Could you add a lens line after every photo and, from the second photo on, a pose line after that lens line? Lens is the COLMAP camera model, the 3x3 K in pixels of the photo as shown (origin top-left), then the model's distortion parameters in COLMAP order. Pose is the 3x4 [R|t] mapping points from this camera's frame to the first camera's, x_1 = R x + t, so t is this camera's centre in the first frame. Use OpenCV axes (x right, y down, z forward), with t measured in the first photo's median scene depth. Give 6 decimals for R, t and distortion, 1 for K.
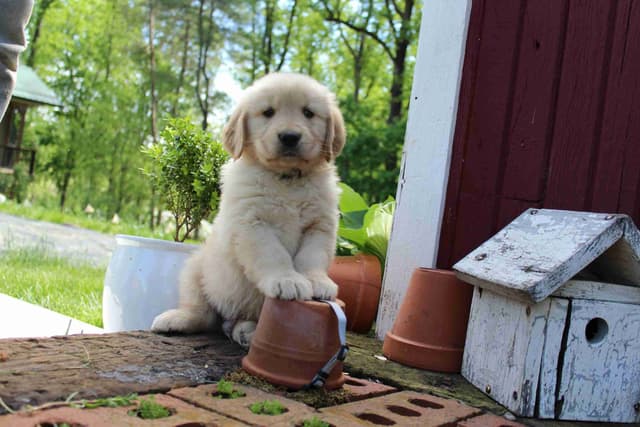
lens RADIAL K [[661.1, 0, 320.0], [0, 661.1, 213.5], [0, 0, 1]] dist [-0.114458, 0.138798]
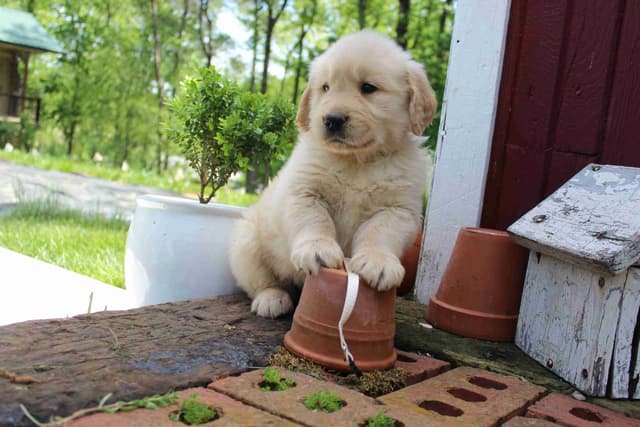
lens RADIAL K [[653.4, 0, 320.2], [0, 653.4, 219.6], [0, 0, 1]] dist [-0.119765, 0.137477]
pose [[0.999824, -0.016582, -0.008794, -0.028997], [0.017368, 0.994987, 0.098482, -0.014773], [0.007117, -0.098617, 0.995100, 0.058909]]
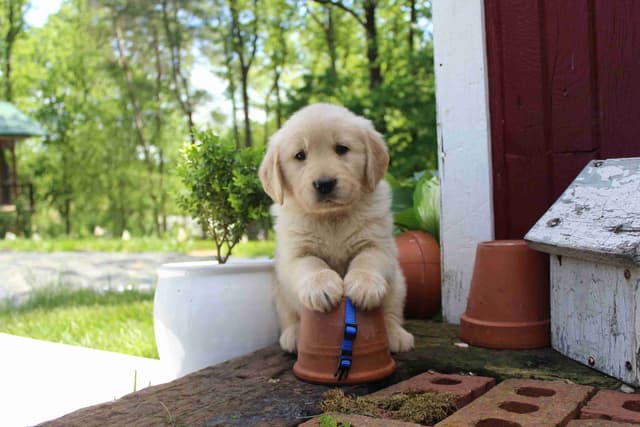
lens RADIAL K [[653.4, 0, 320.2], [0, 653.4, 219.6], [0, 0, 1]] dist [-0.119765, 0.137477]
pose [[0.981792, -0.189851, -0.006445, -0.041487], [0.189946, 0.980734, 0.045612, -0.024067], [-0.002339, -0.046005, 0.998938, 0.047887]]
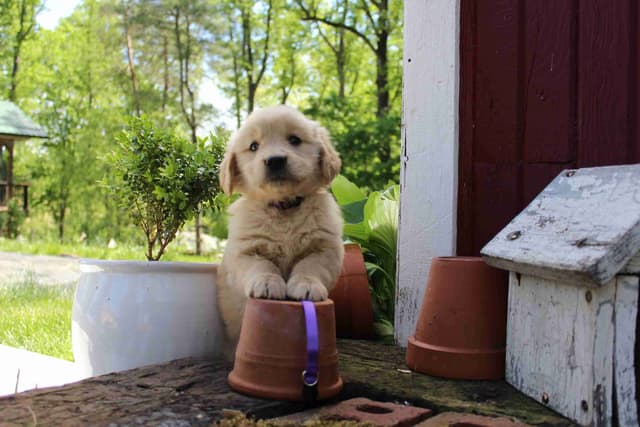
lens RADIAL K [[661.1, 0, 320.0], [0, 661.1, 213.5], [0, 0, 1]] dist [-0.114458, 0.138798]
pose [[0.992965, -0.118406, 0.000032, 0.005366], [0.118406, 0.992965, -0.000967, 0.006385], [0.000082, 0.000964, 1.000000, 0.105542]]
